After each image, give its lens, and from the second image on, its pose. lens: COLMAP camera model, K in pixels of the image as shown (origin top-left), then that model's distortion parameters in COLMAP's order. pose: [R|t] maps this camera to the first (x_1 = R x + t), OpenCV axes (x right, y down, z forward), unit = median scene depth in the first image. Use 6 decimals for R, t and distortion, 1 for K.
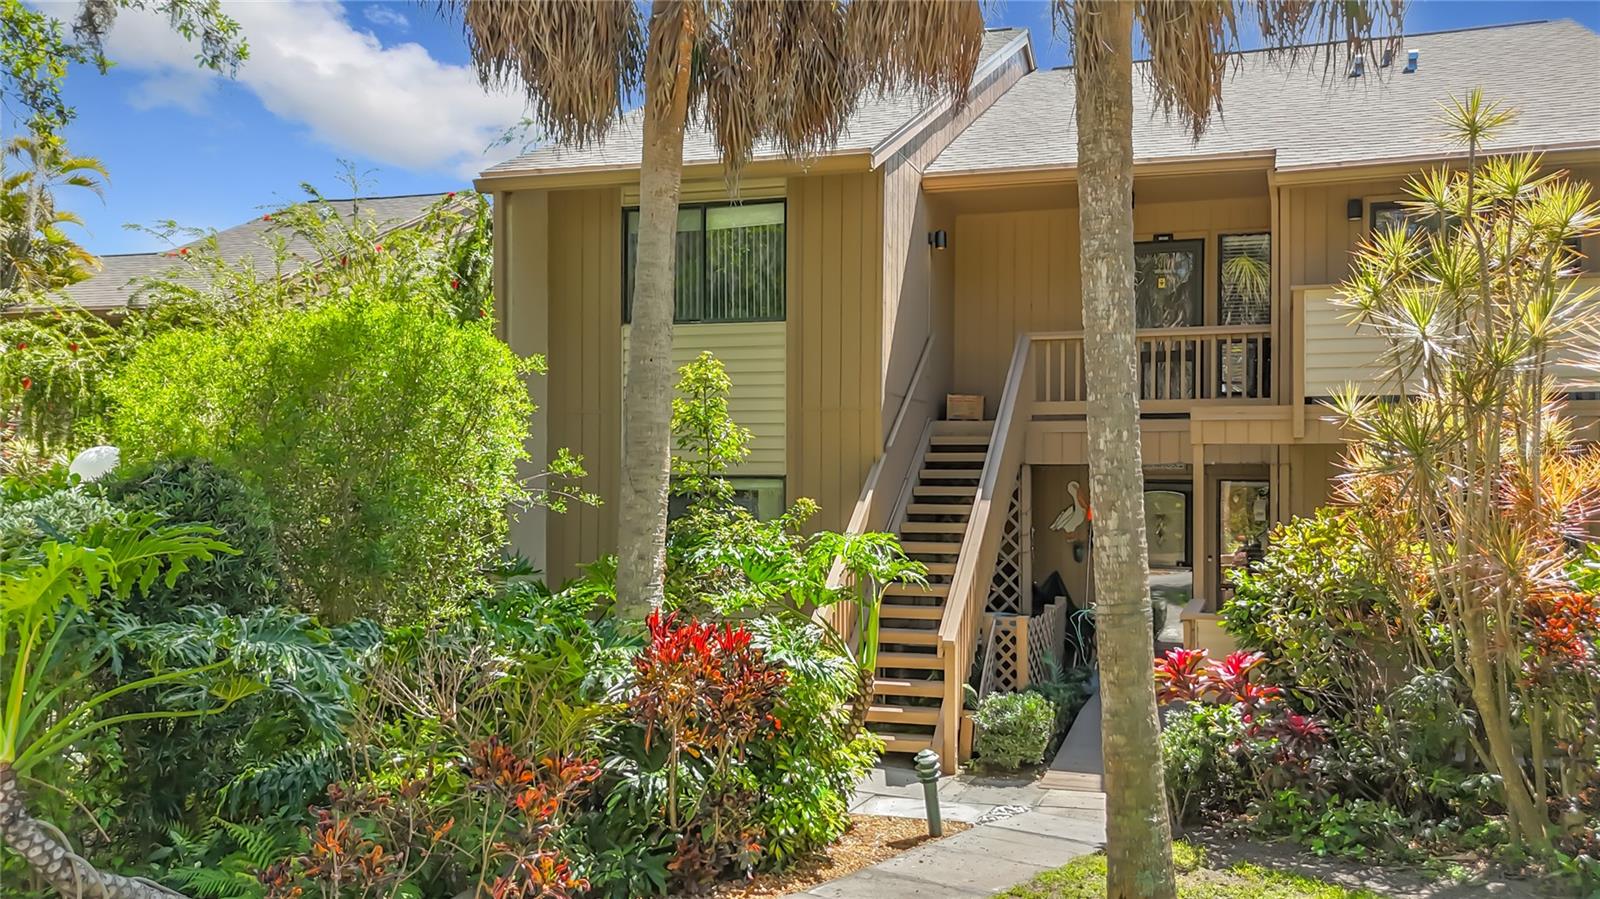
lens RADIAL K [[1413.0, 0, 817.0], [0, 1413.0, 481.4], [0, 0, 1]] dist [0.072717, -0.033367]
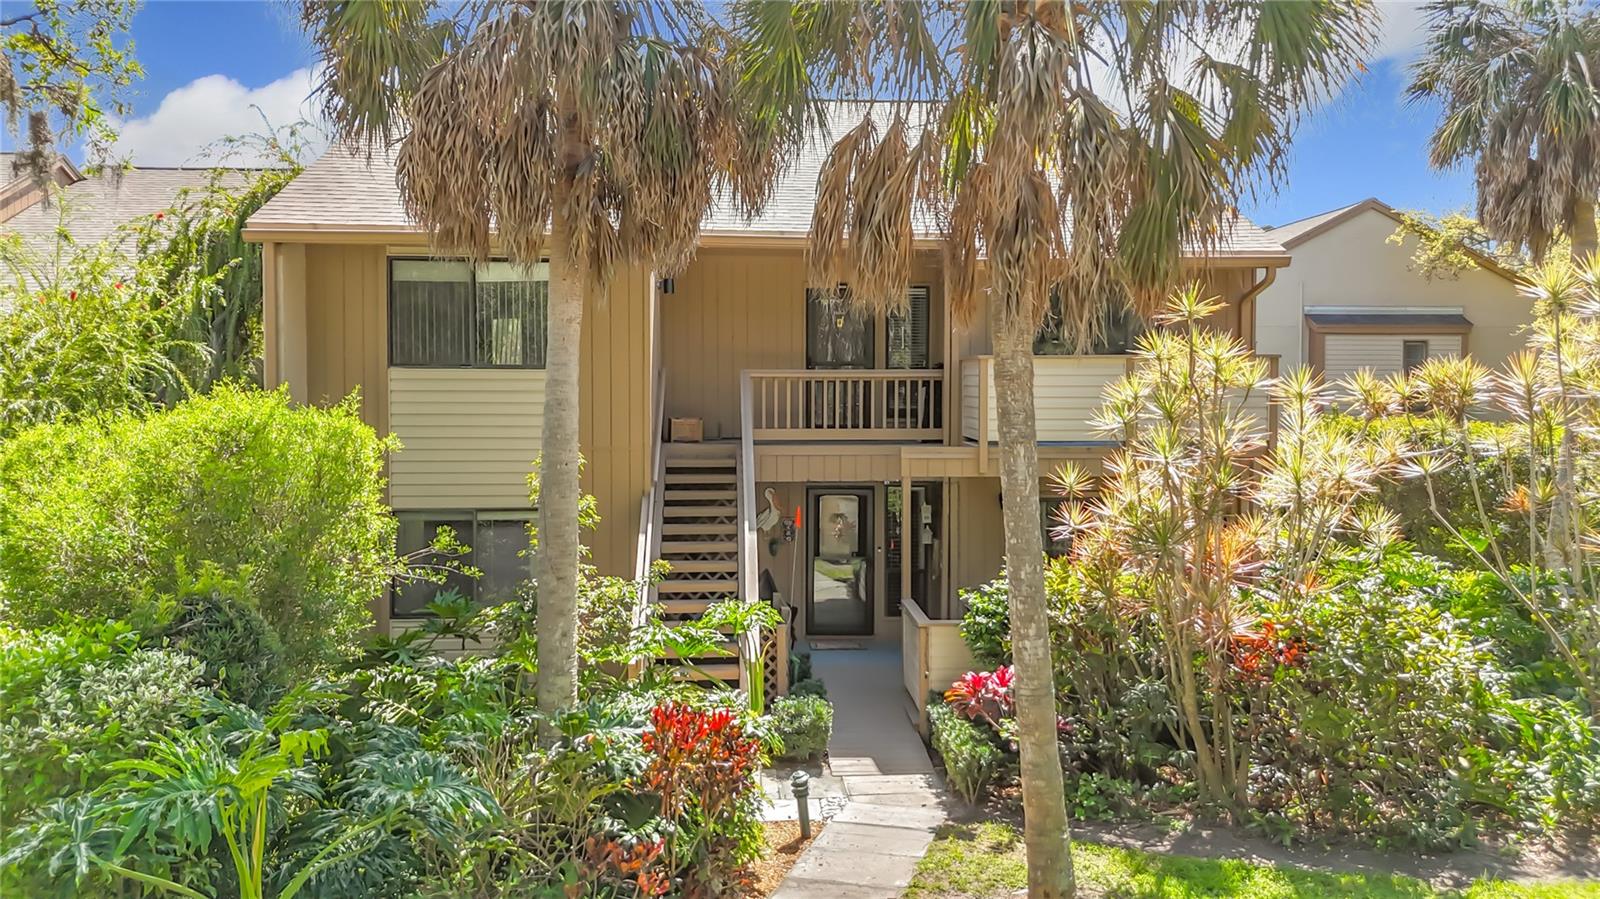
lens RADIAL K [[1413.0, 0, 804.3], [0, 1413.0, 447.6], [0, 0, 1]] dist [0.072717, -0.033367]
pose [[0.926378, -0.026988, 0.375627, -0.324482], [0.004075, 0.998089, 0.061660, -0.148522], [-0.376573, -0.055590, 0.924717, -0.130590]]
